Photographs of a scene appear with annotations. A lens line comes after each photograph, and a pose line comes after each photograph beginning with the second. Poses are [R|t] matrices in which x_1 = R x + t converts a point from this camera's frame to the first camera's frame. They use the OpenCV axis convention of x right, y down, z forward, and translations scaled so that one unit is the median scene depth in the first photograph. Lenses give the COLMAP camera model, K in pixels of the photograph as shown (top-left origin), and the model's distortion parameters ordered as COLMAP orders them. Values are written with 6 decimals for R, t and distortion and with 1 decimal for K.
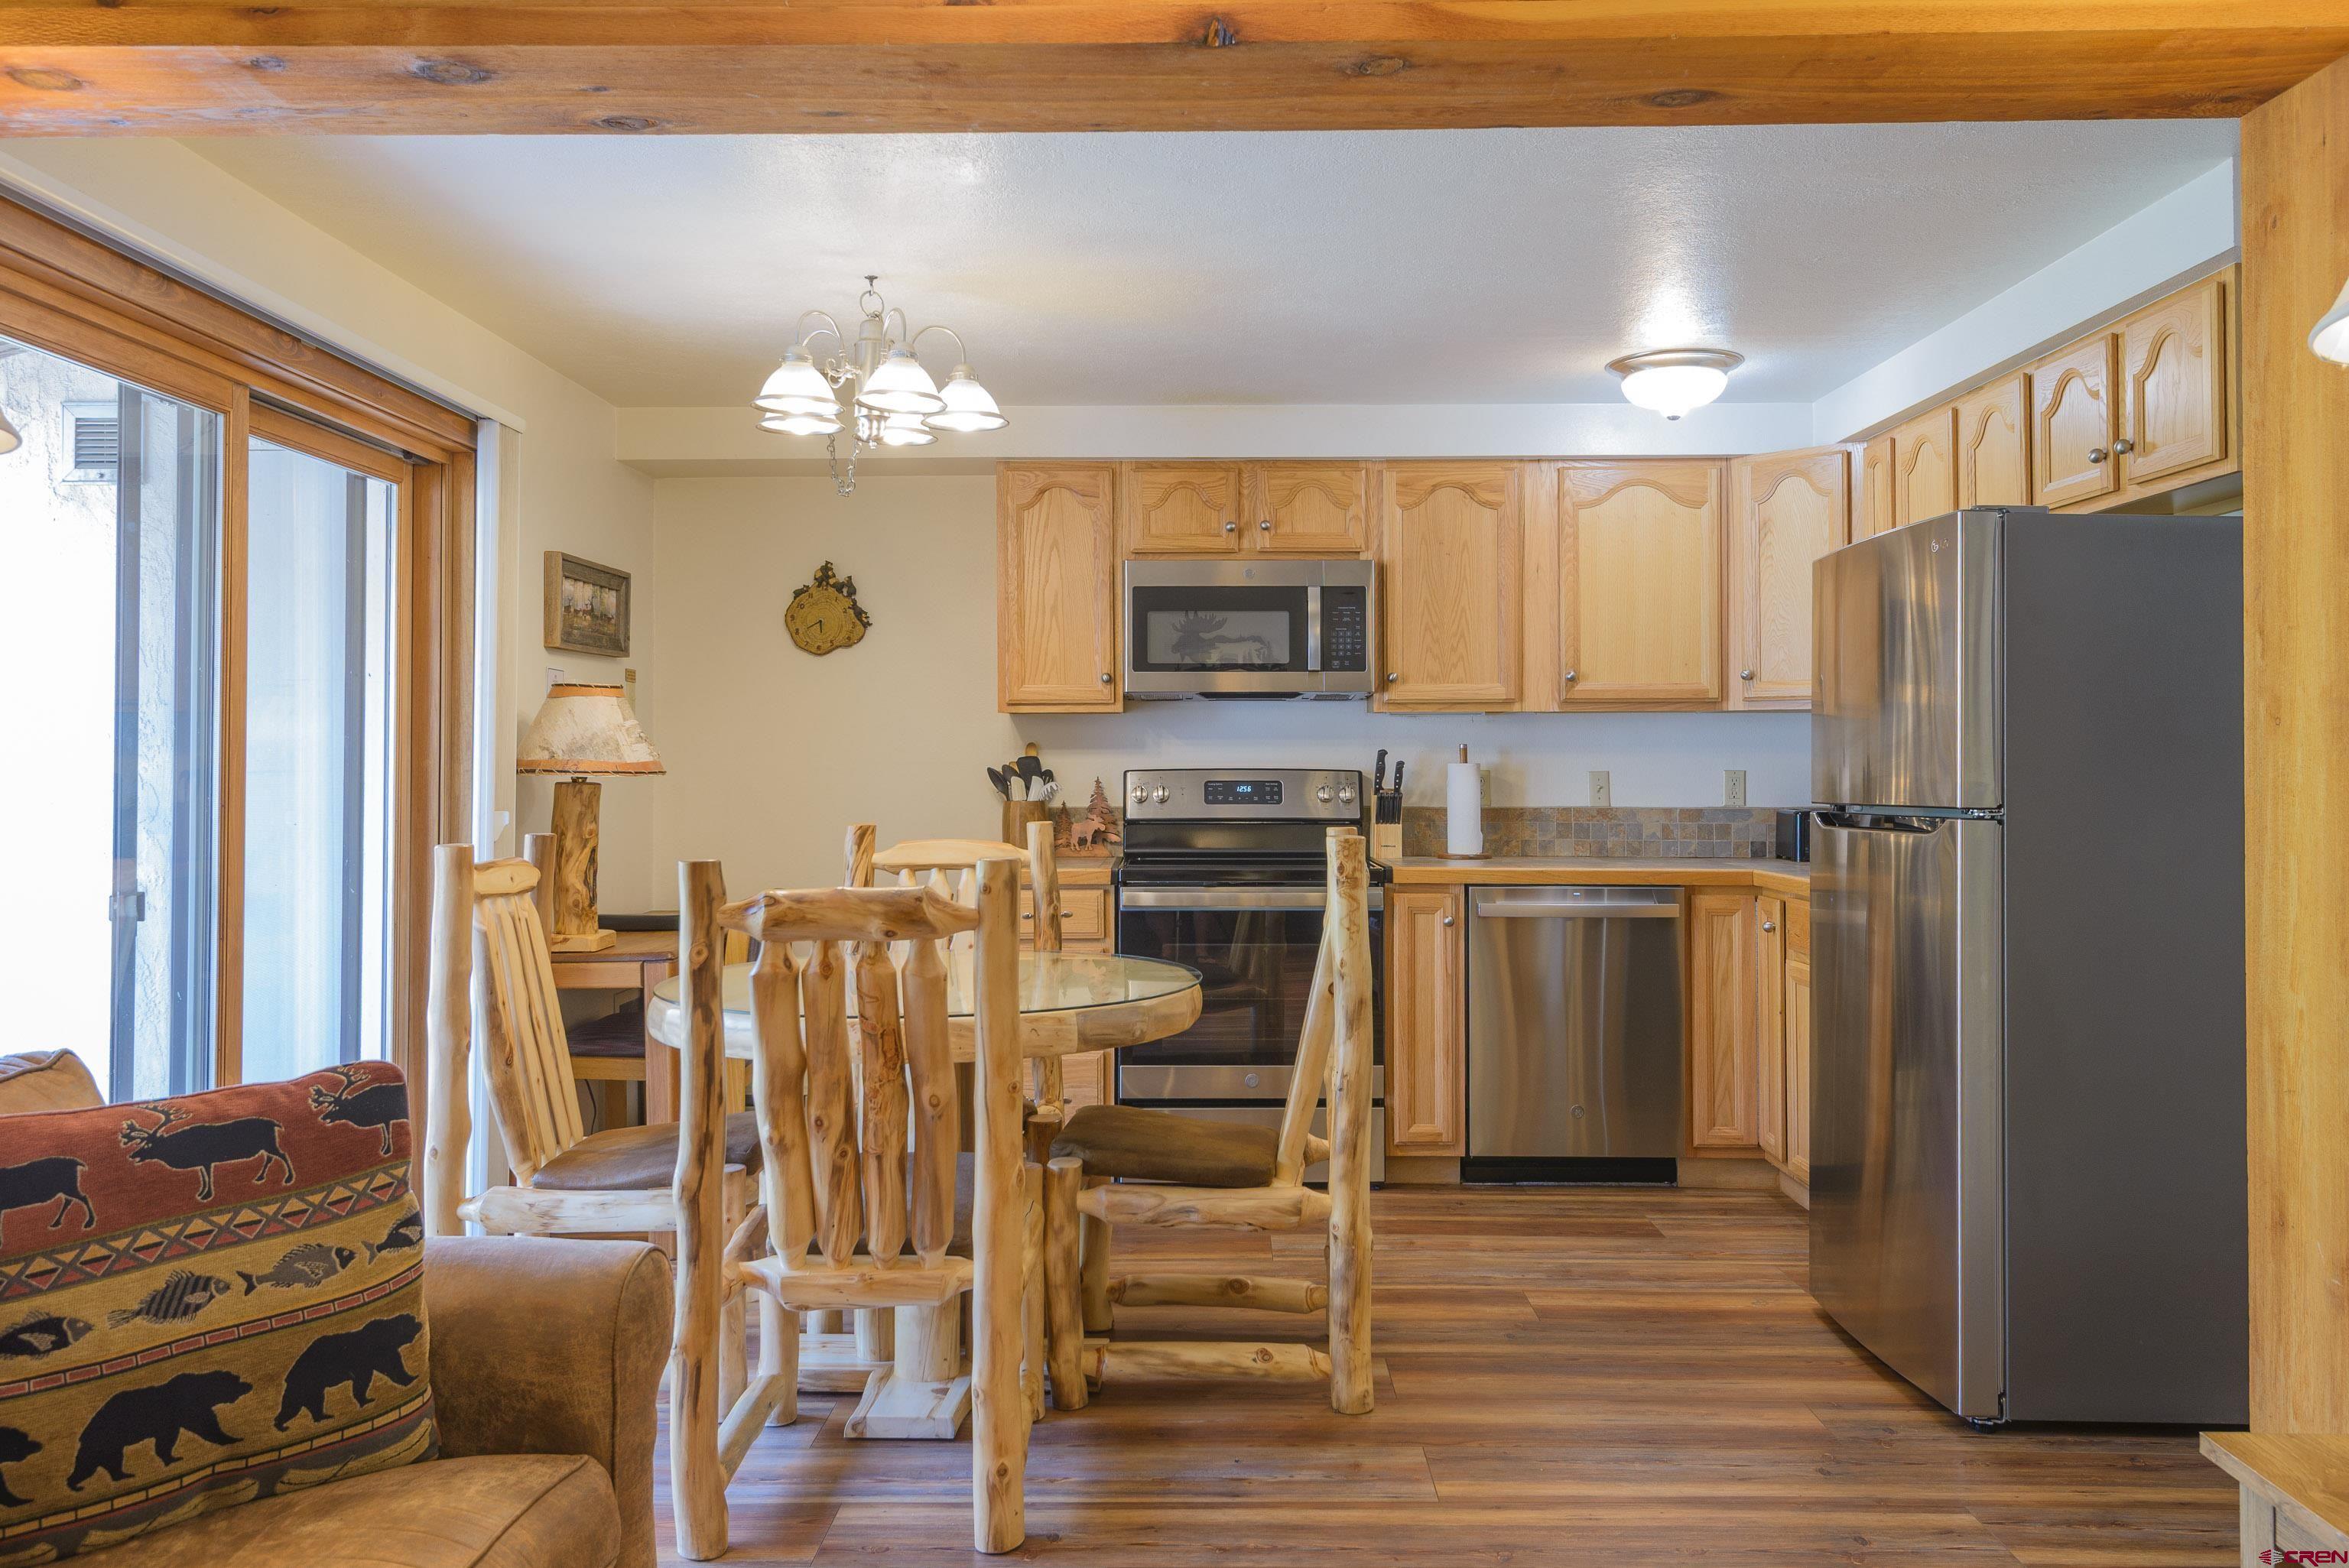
lens RADIAL K [[1780.9, 0, 1164.8], [0, 1780.9, 713.7], [0, 0, 1]] dist [0.007555, 0.002144]
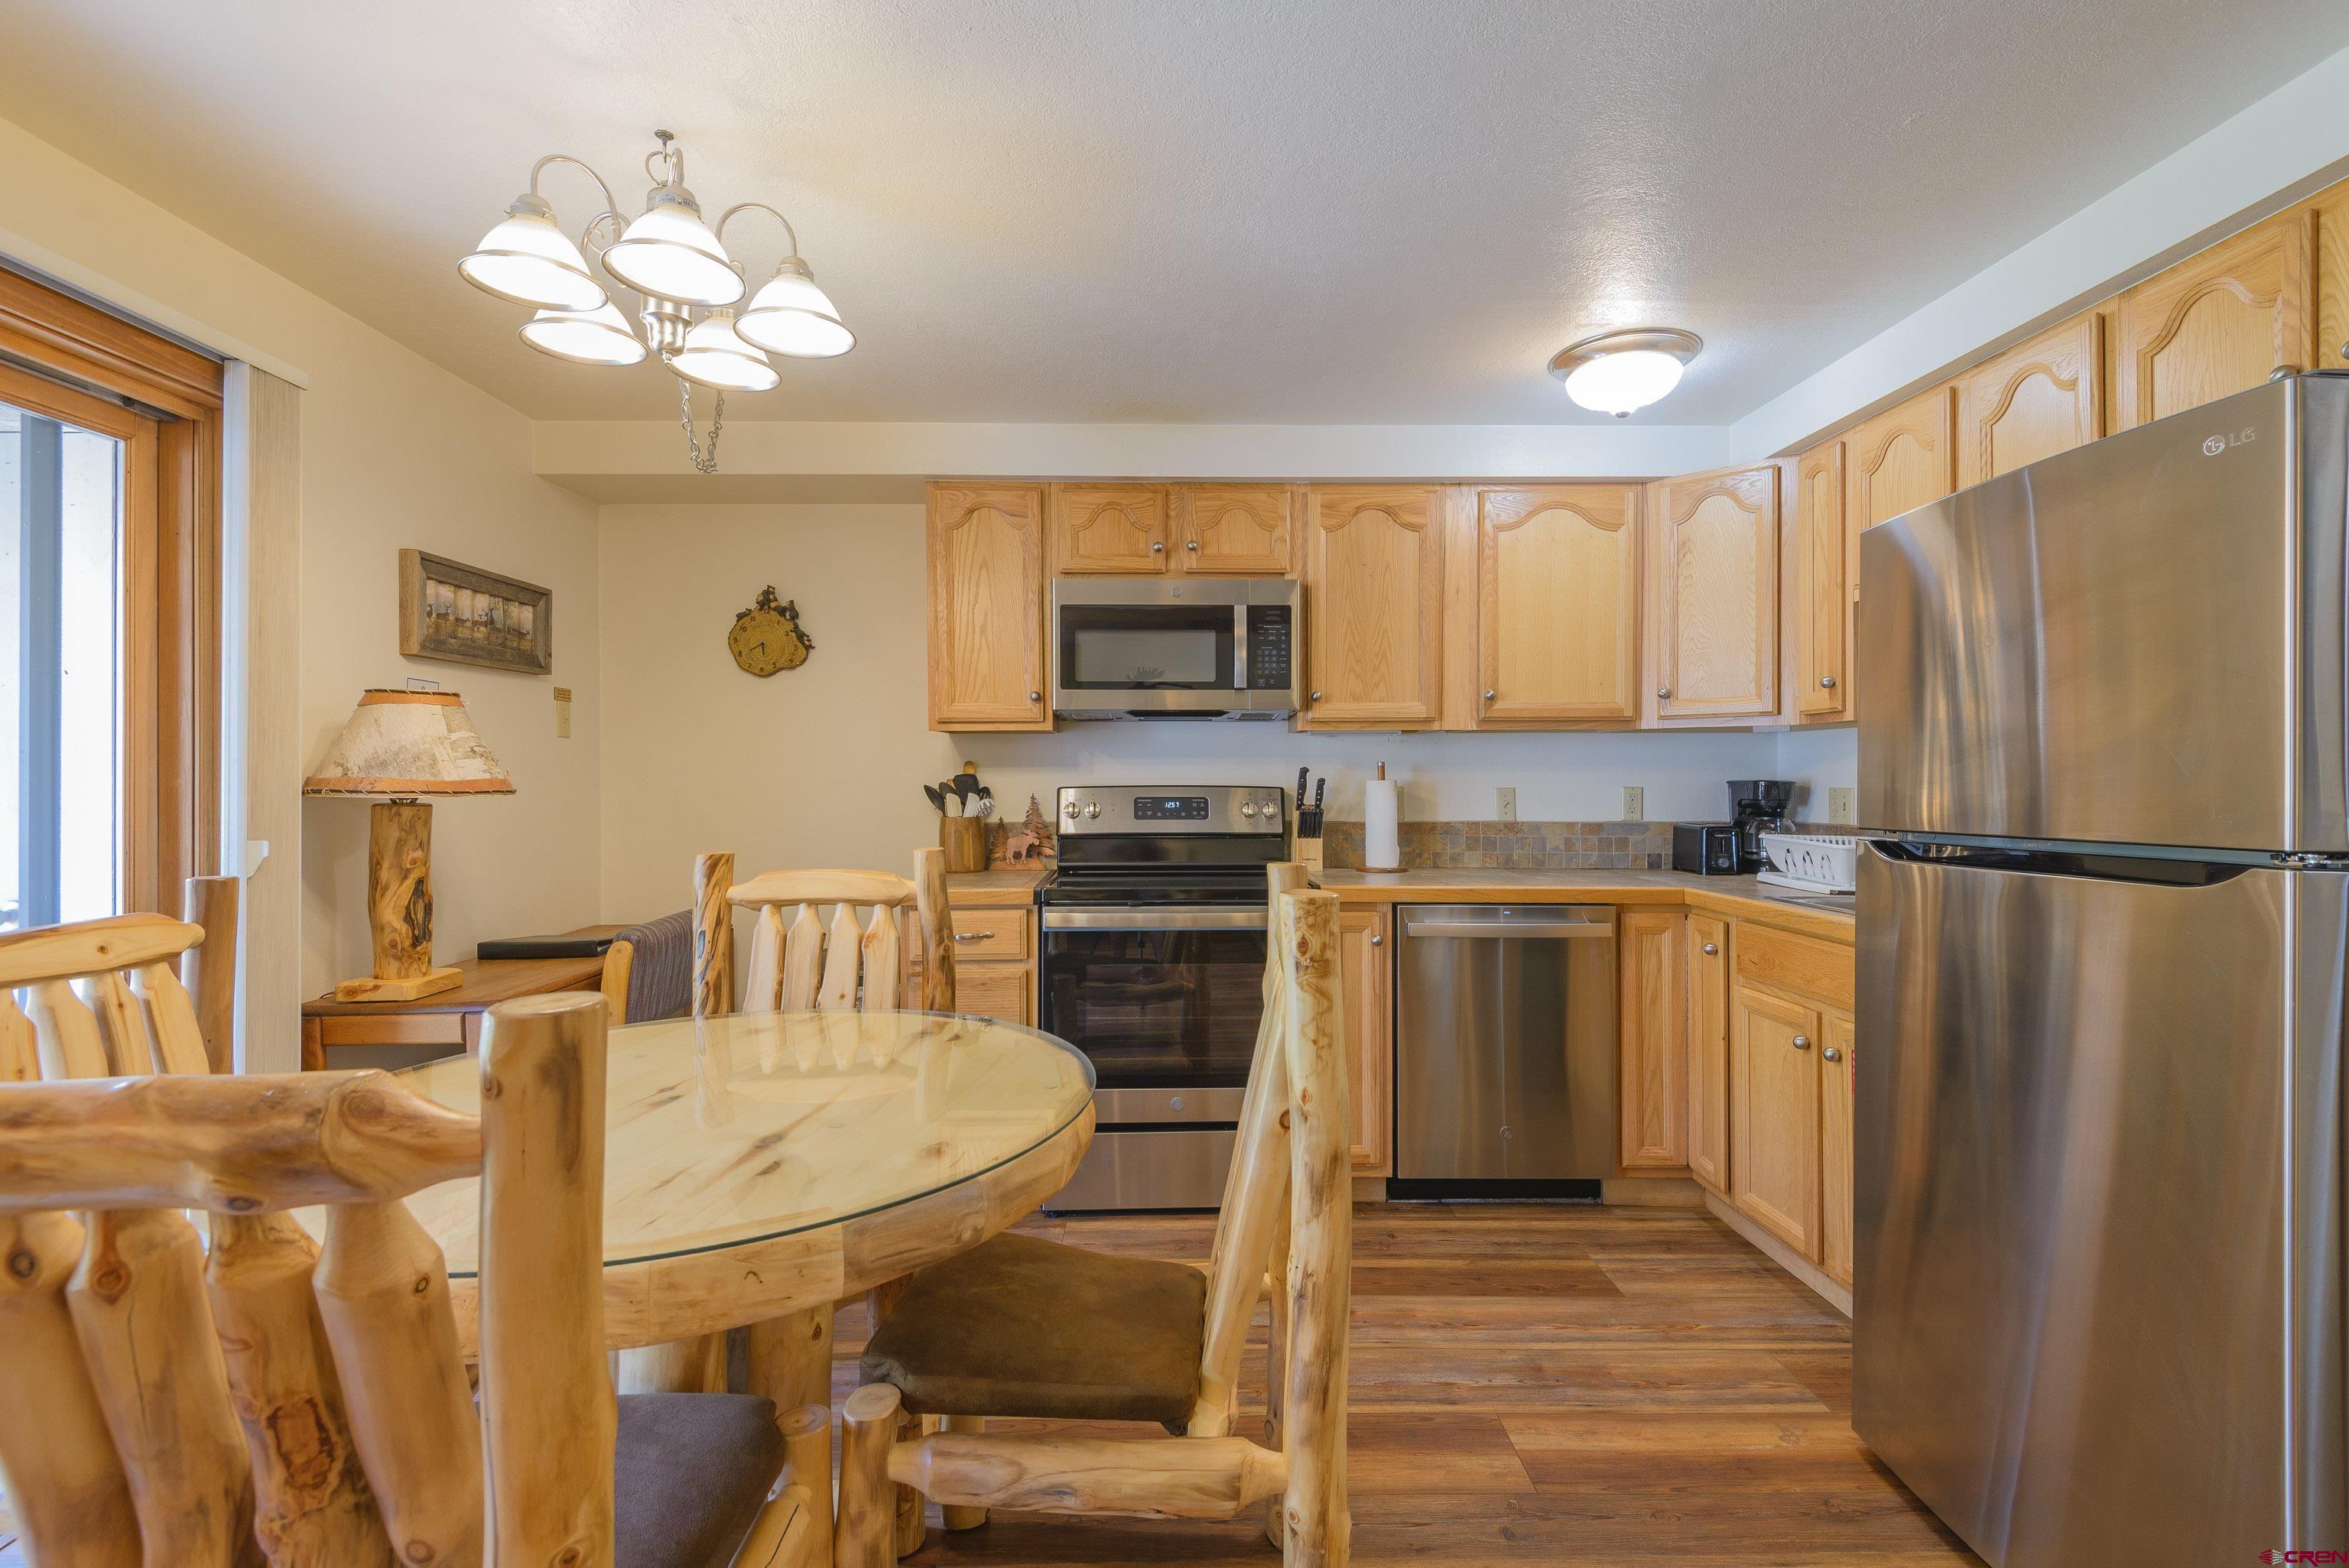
lens RADIAL K [[1072.5, 0, 1180.3], [0, 1072.5, 778.3], [0, 0, 1]] dist [0.059649, -0.039692]
pose [[0.999194, -0.000779, 0.040146, 0.024970], [-0.000282, 0.999651, 0.026434, 0.010286], [-0.040152, -0.026424, 0.998844, 0.385002]]
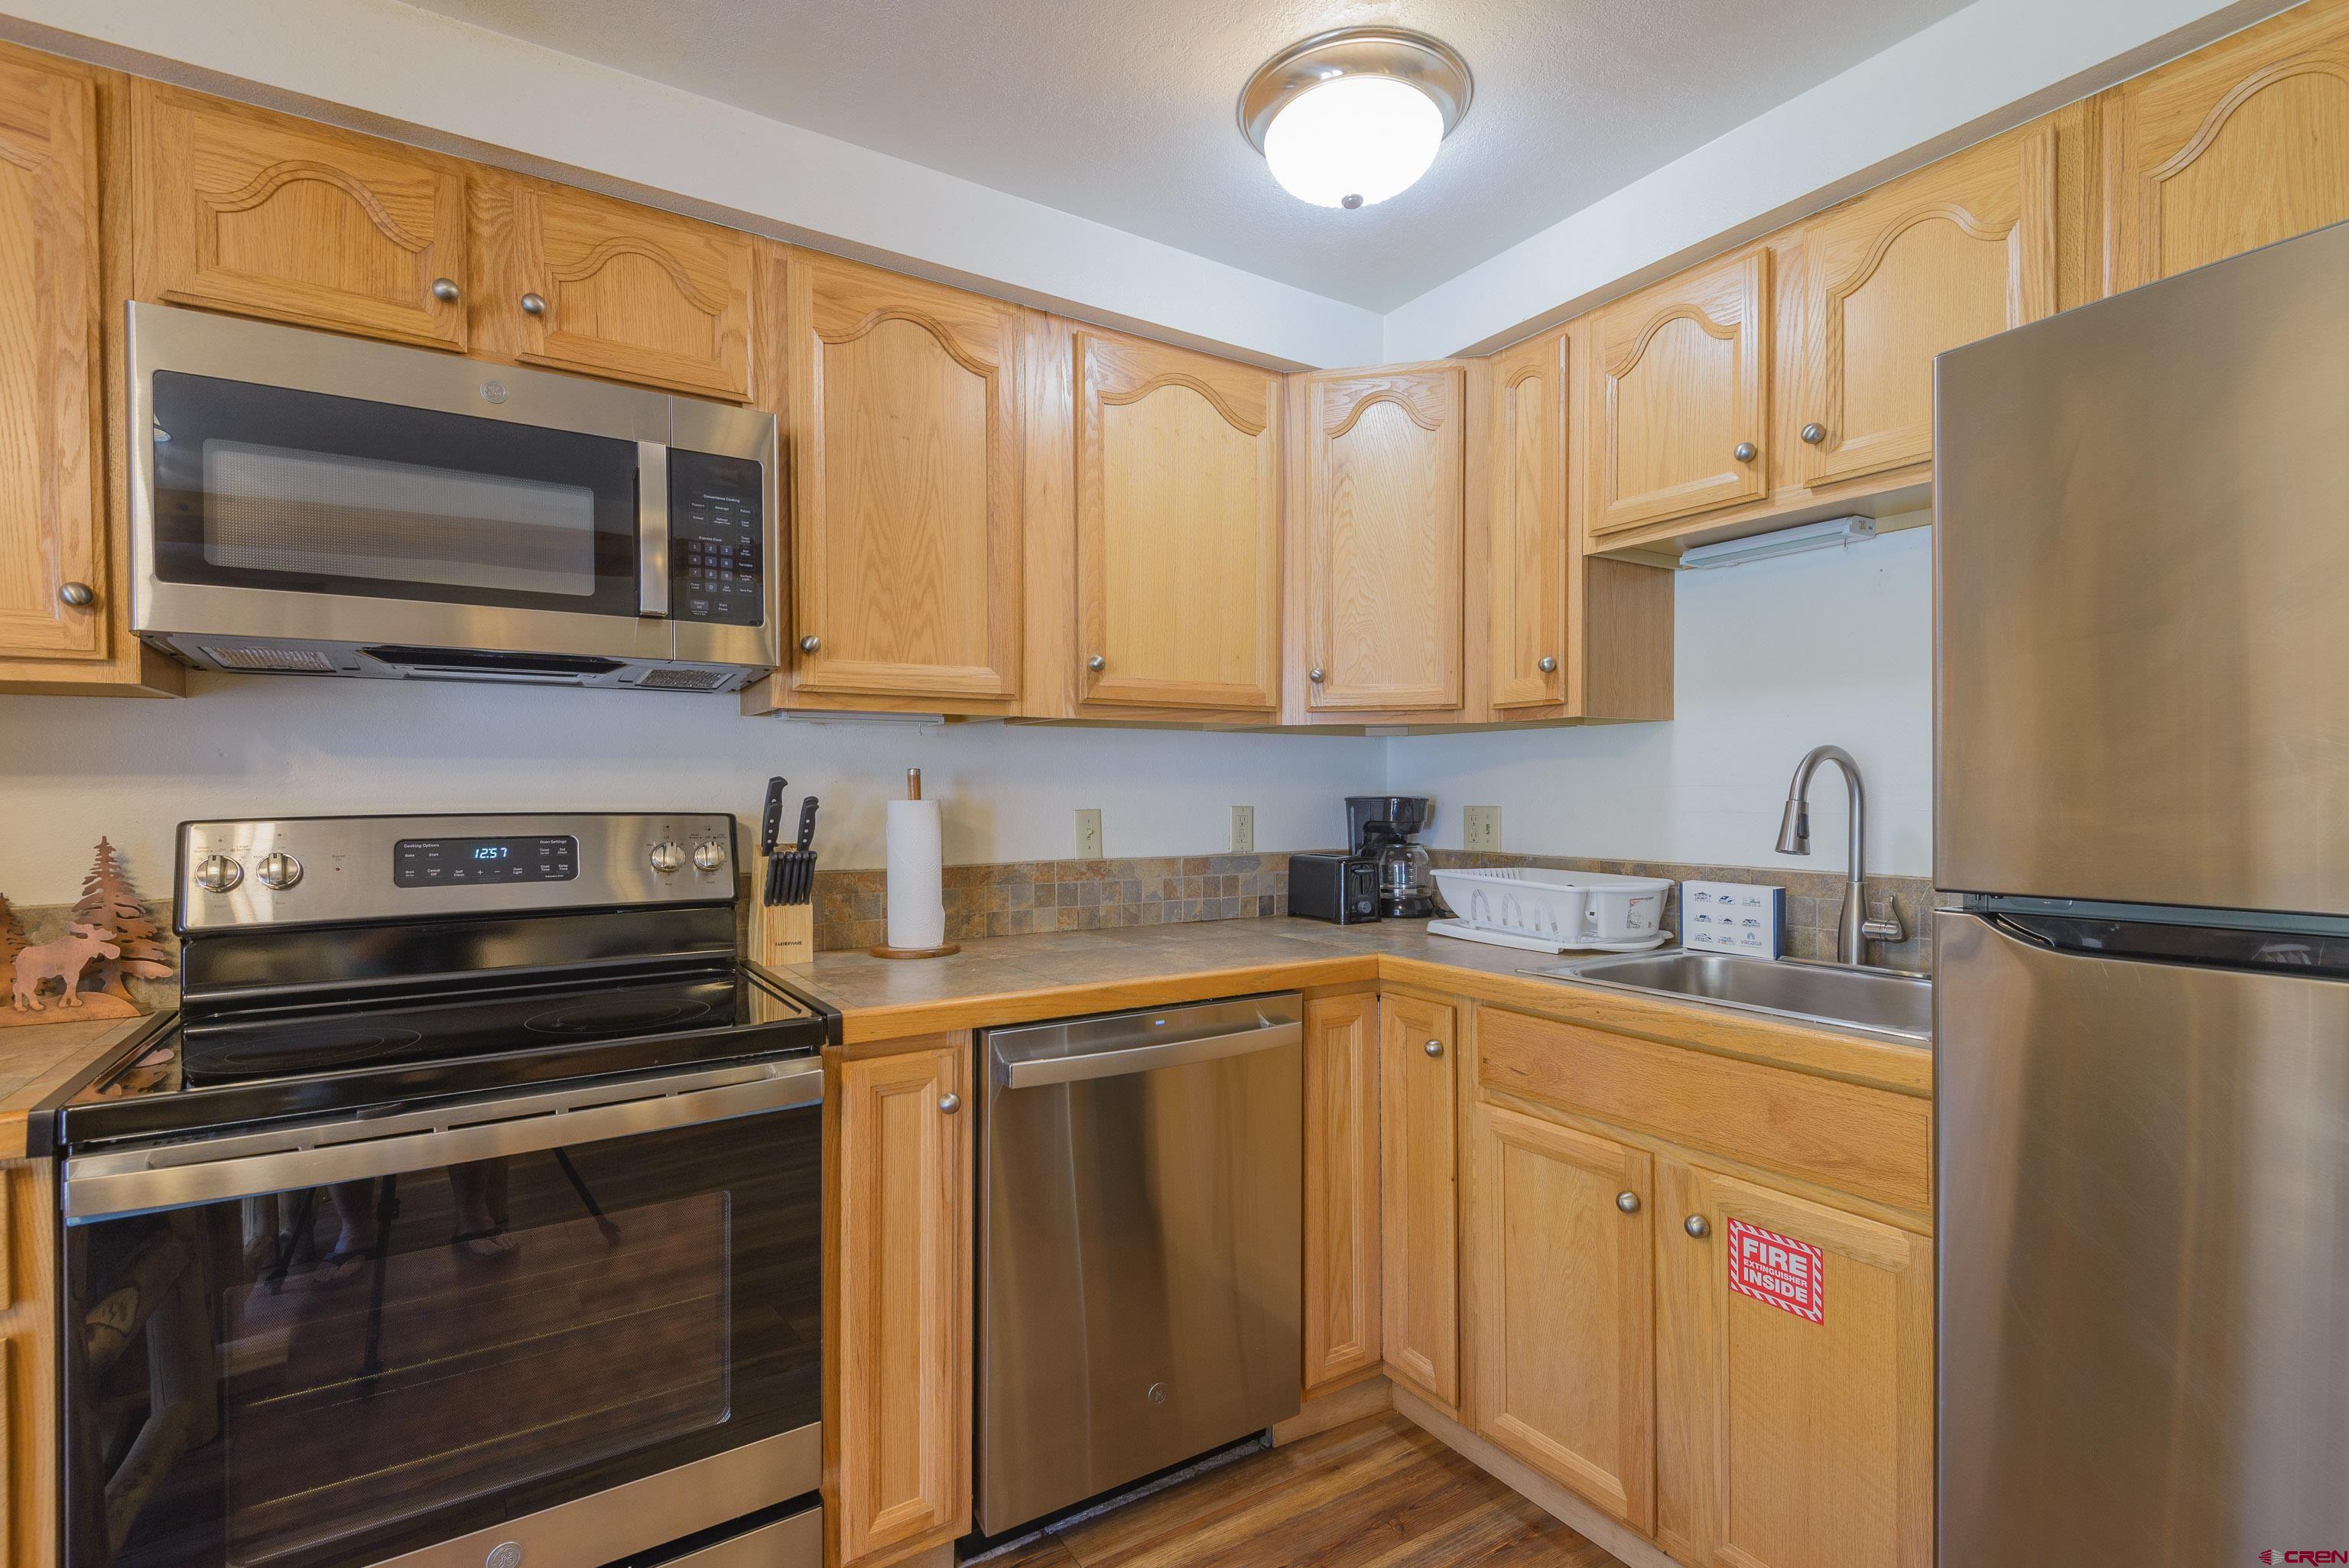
lens RADIAL K [[1077.9, 0, 1178.9], [0, 1077.9, 797.8], [0, 0, 1]] dist [0.034372, -0.022511]
pose [[0.833295, -0.006884, 0.552786, 0.037892], [-0.011581, 0.999486, 0.029906, 0.015241], [-0.552707, -0.031323, 0.832787, 0.656157]]
